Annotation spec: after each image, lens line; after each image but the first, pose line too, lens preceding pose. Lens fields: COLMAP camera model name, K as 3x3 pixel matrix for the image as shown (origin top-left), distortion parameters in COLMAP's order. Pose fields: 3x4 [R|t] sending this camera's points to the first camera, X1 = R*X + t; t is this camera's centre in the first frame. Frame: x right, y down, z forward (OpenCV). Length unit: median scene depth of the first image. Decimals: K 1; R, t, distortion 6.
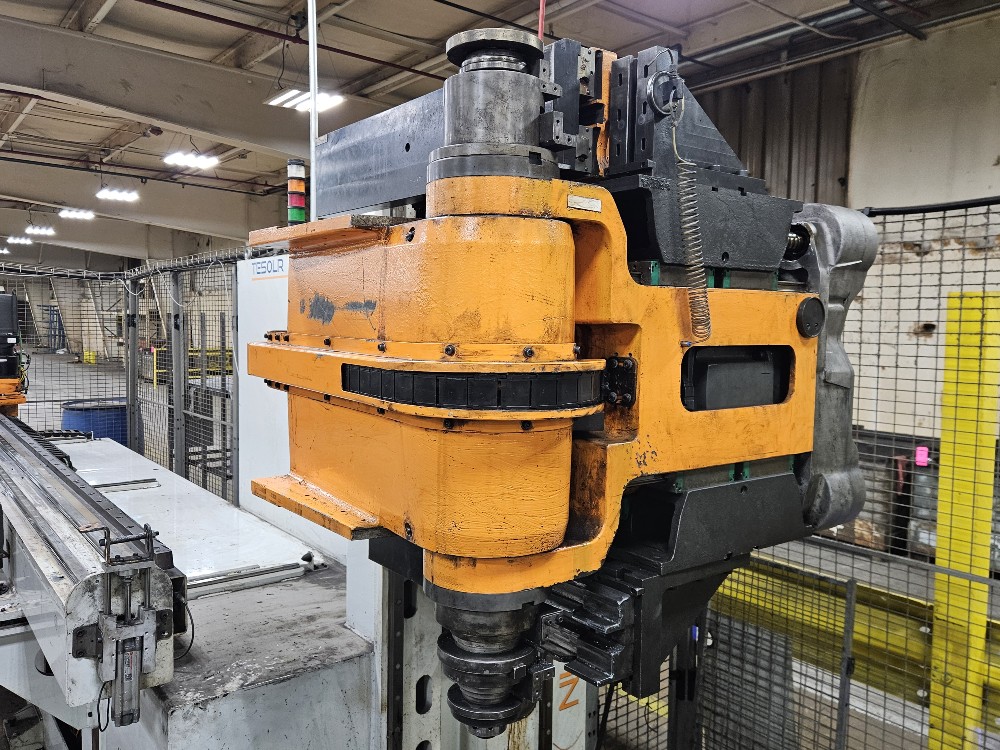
lens RADIAL K [[810.9, 0, 496.2], [0, 810.9, 380.9], [0, 0, 1]] dist [0.076419, -0.075039]
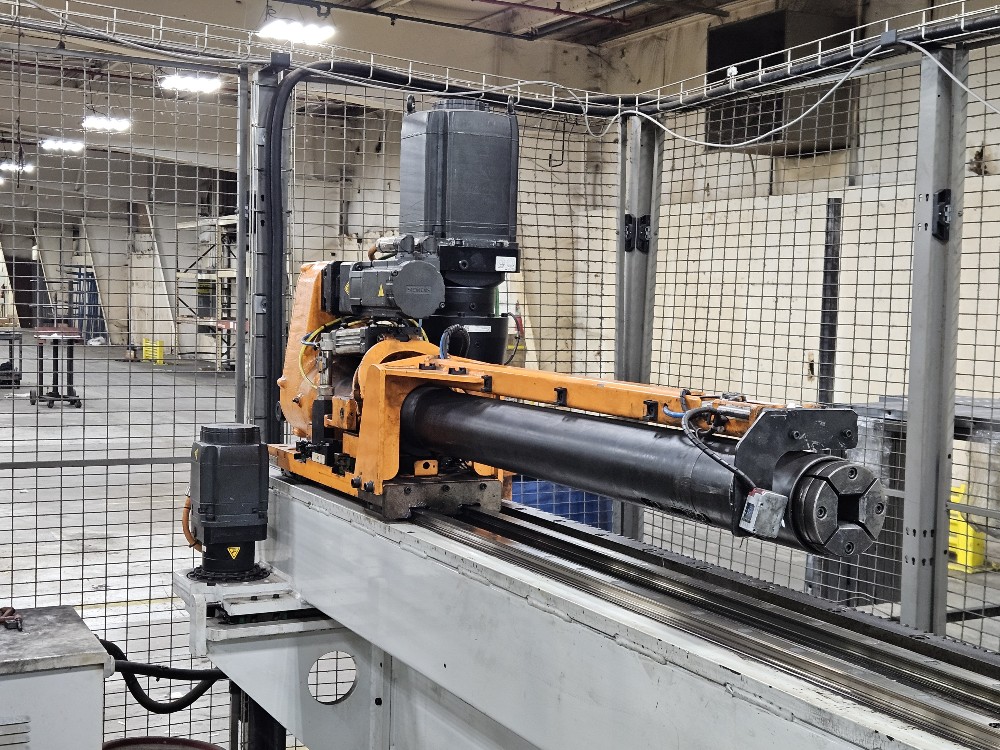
lens RADIAL K [[1355.1, 0, 500.0], [0, 1355.1, 375.0], [0, 0, 1]] dist [0.087116, -0.015171]
pose [[0.985673, 0.017940, -0.167710, -1.150808], [-0.021311, 0.999605, -0.018327, 0.003697], [0.167315, 0.021638, 0.985666, 1.156052]]
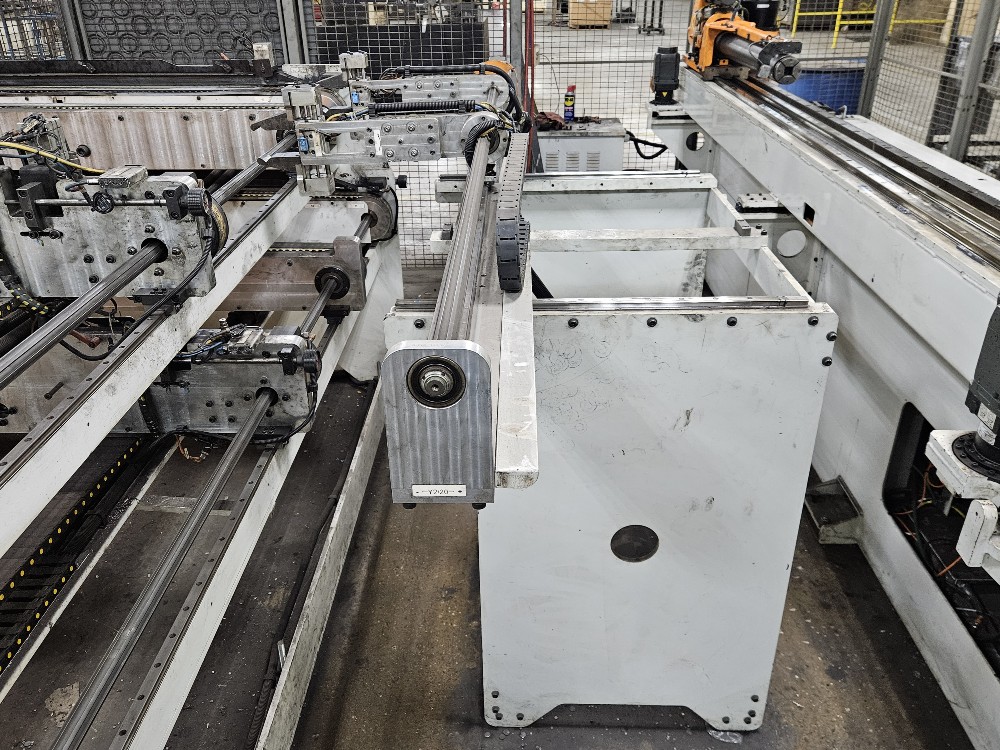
lens RADIAL K [[806.3, 0, 500.0], [0, 806.3, 375.0], [0, 0, 1]] dist [0.077470, -0.073485]
pose [[0.785788, 0.261848, -0.560332, -0.603354], [-0.020541, 0.916509, 0.399487, -0.020202], [0.618154, -0.302402, 0.725561, 0.381907]]
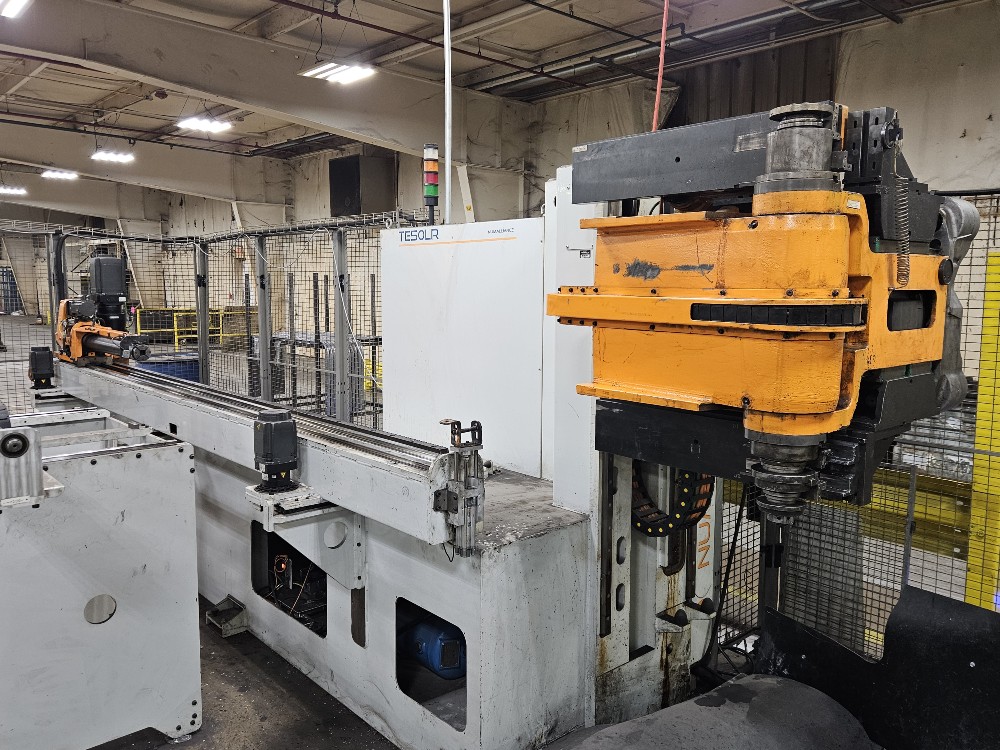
lens RADIAL K [[806.3, 0, 500.0], [0, 806.3, 375.0], [0, 0, 1]] dist [0.077470, -0.073485]
pose [[0.997433, -0.016315, 0.069727, -0.361194], [0.013204, 0.998907, 0.044844, 0.023212], [-0.070383, -0.043808, 0.996558, -0.312699]]
